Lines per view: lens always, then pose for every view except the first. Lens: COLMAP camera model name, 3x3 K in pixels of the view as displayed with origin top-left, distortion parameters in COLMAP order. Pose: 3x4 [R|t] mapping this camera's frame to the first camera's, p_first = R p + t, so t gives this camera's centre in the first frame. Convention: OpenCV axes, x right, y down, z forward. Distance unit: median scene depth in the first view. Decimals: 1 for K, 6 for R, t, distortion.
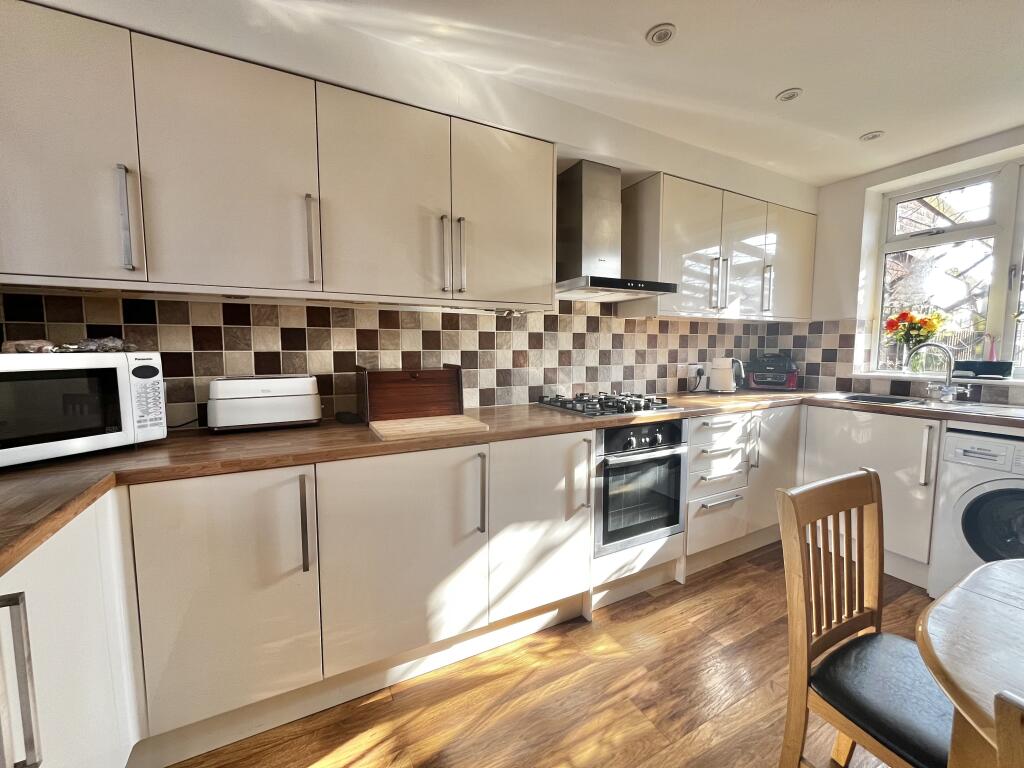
lens RADIAL K [[416.3, 0, 510.4], [0, 416.3, 383.2], [0, 0, 1]] dist [-0.008269, 0.001425]
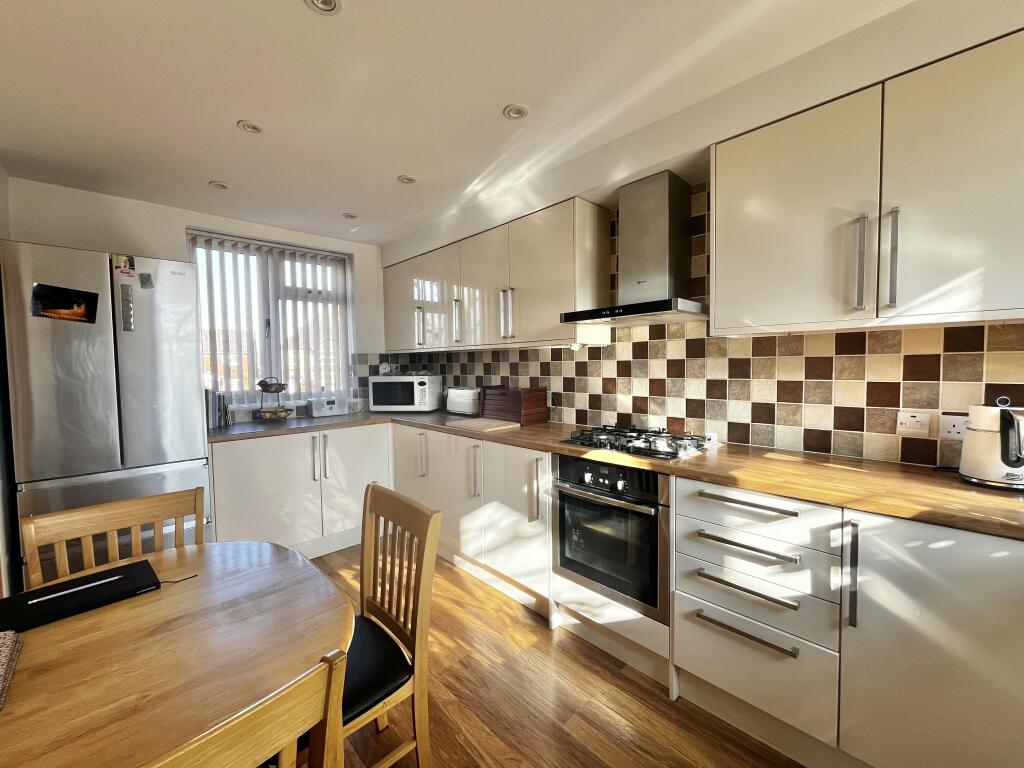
lens RADIAL K [[416.3, 0, 510.7], [0, 416.3, 382.9], [0, 0, 1]] dist [-0.008269, 0.001425]
pose [[0.267676, 0.041019, -0.962636, 0.990031], [-0.070406, 0.997255, 0.022916, -0.073330], [0.960933, 0.061641, 0.269829, 0.472381]]
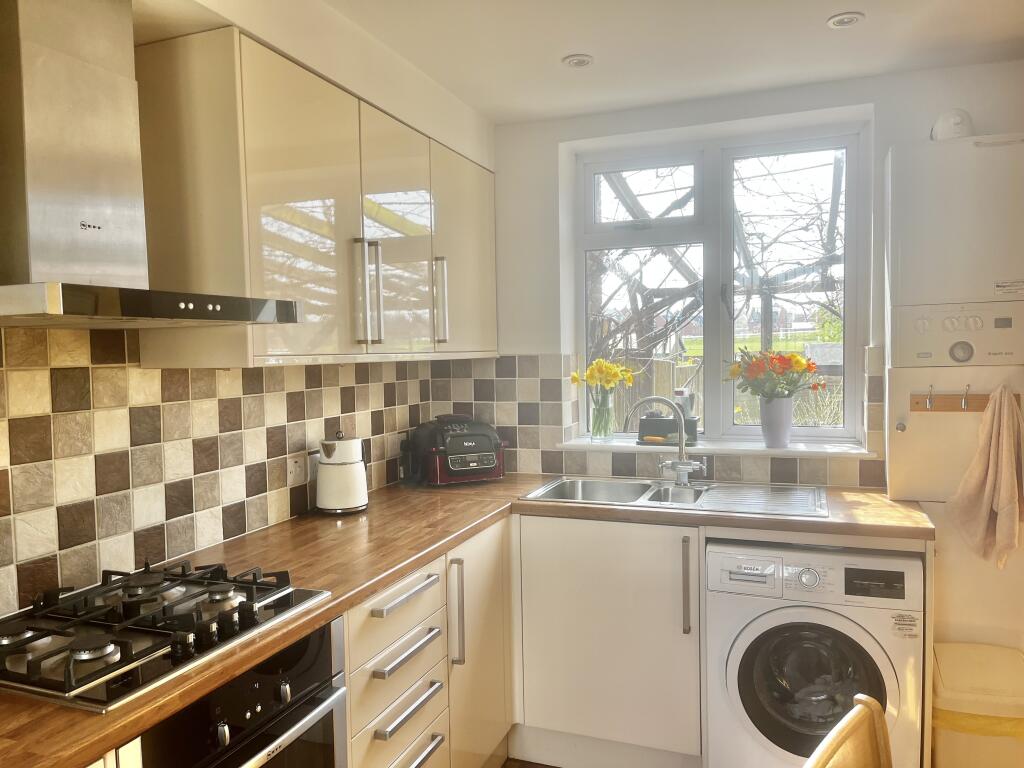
lens RADIAL K [[760.1, 0, 512.3], [0, 760.1, 390.1], [0, 0, 1]] dist [0.052759, -0.047144]
pose [[0.745861, -0.047552, 0.664402, 0.041221], [0.074673, 0.997130, -0.012462, -0.114631], [-0.661903, 0.058908, 0.747272, 0.259372]]
